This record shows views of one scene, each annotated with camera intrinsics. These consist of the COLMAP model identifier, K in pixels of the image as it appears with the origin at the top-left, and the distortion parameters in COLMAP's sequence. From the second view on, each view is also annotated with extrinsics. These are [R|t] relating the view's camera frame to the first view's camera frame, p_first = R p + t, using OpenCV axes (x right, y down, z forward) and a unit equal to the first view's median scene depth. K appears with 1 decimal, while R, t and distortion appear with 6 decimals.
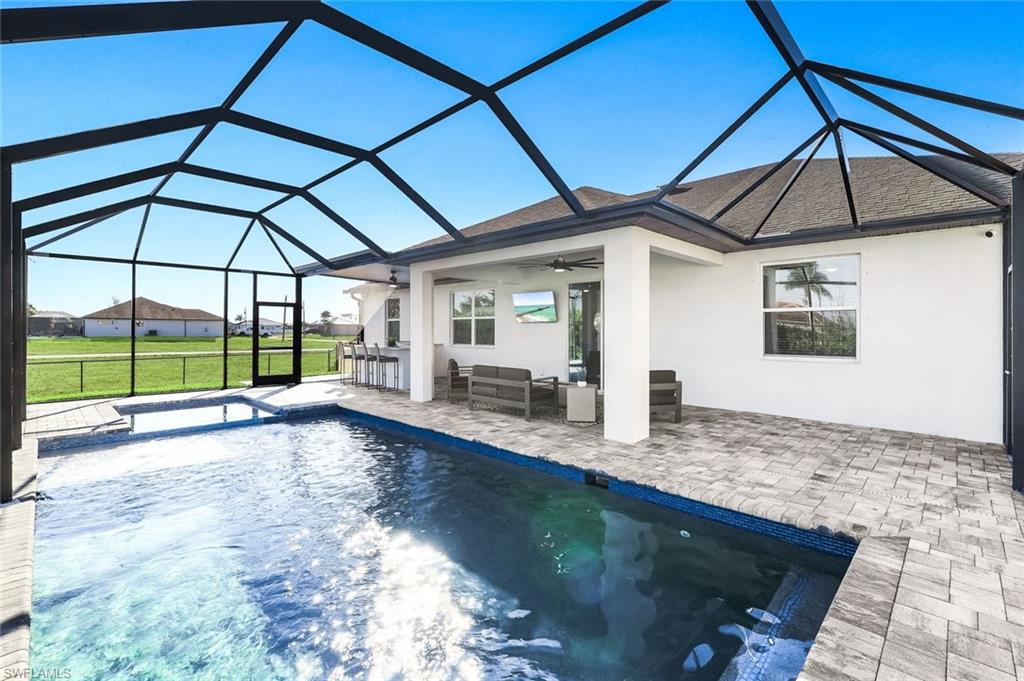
lens RADIAL K [[458.7, 0, 508.3], [0, 458.7, 330.7], [0, 0, 1]] dist [-0.000764, 0.000416]
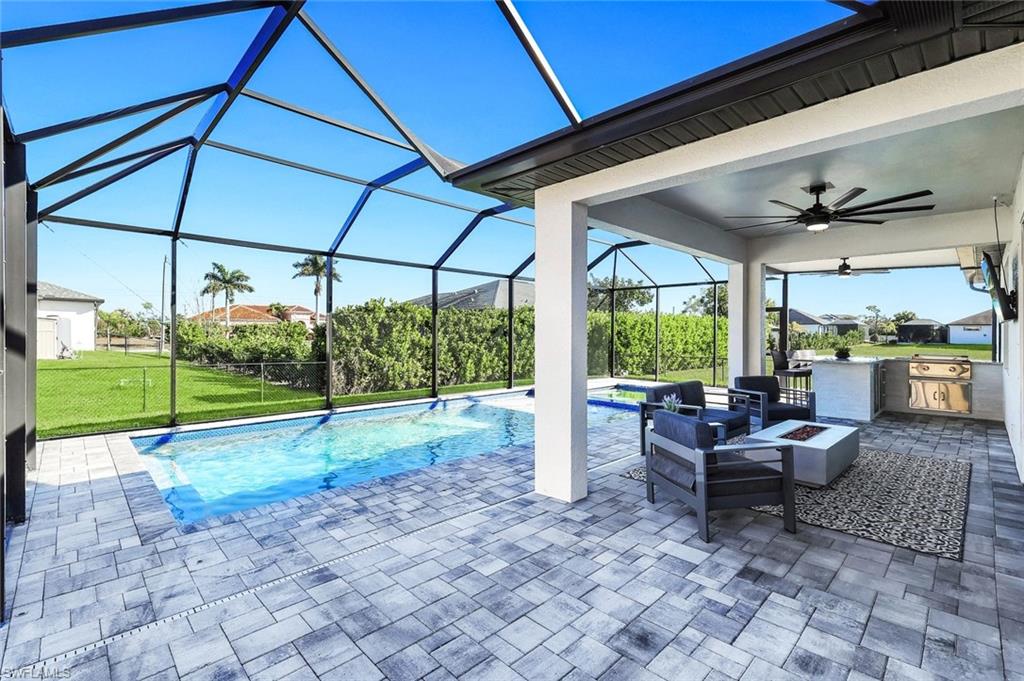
lens RADIAL K [[458.7, 0, 511.9], [0, 458.7, 336.2], [0, 0, 1]] dist [-0.000764, 0.000416]
pose [[-0.023114, 0.006174, -0.999714, 0.730888], [-0.010317, 0.999926, 0.006414, -0.001971], [0.999680, 0.010462, -0.023049, 0.720938]]
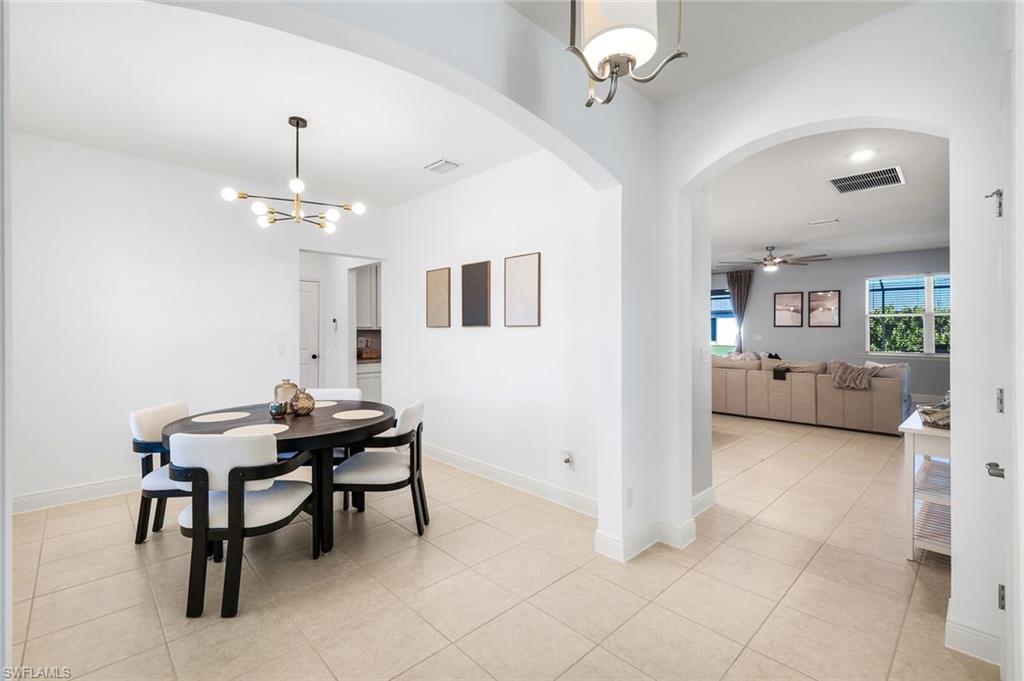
lens RADIAL K [[452.6, 0, 509.6], [0, 452.6, 324.7], [0, 0, 1]] dist [0.003429, -0.000566]
pose [[-0.999299, -0.004049, 0.037229, 0.835881], [-0.004340, 0.999961, -0.007741, -0.005787], [-0.037196, -0.007897, -0.999277, 2.721150]]
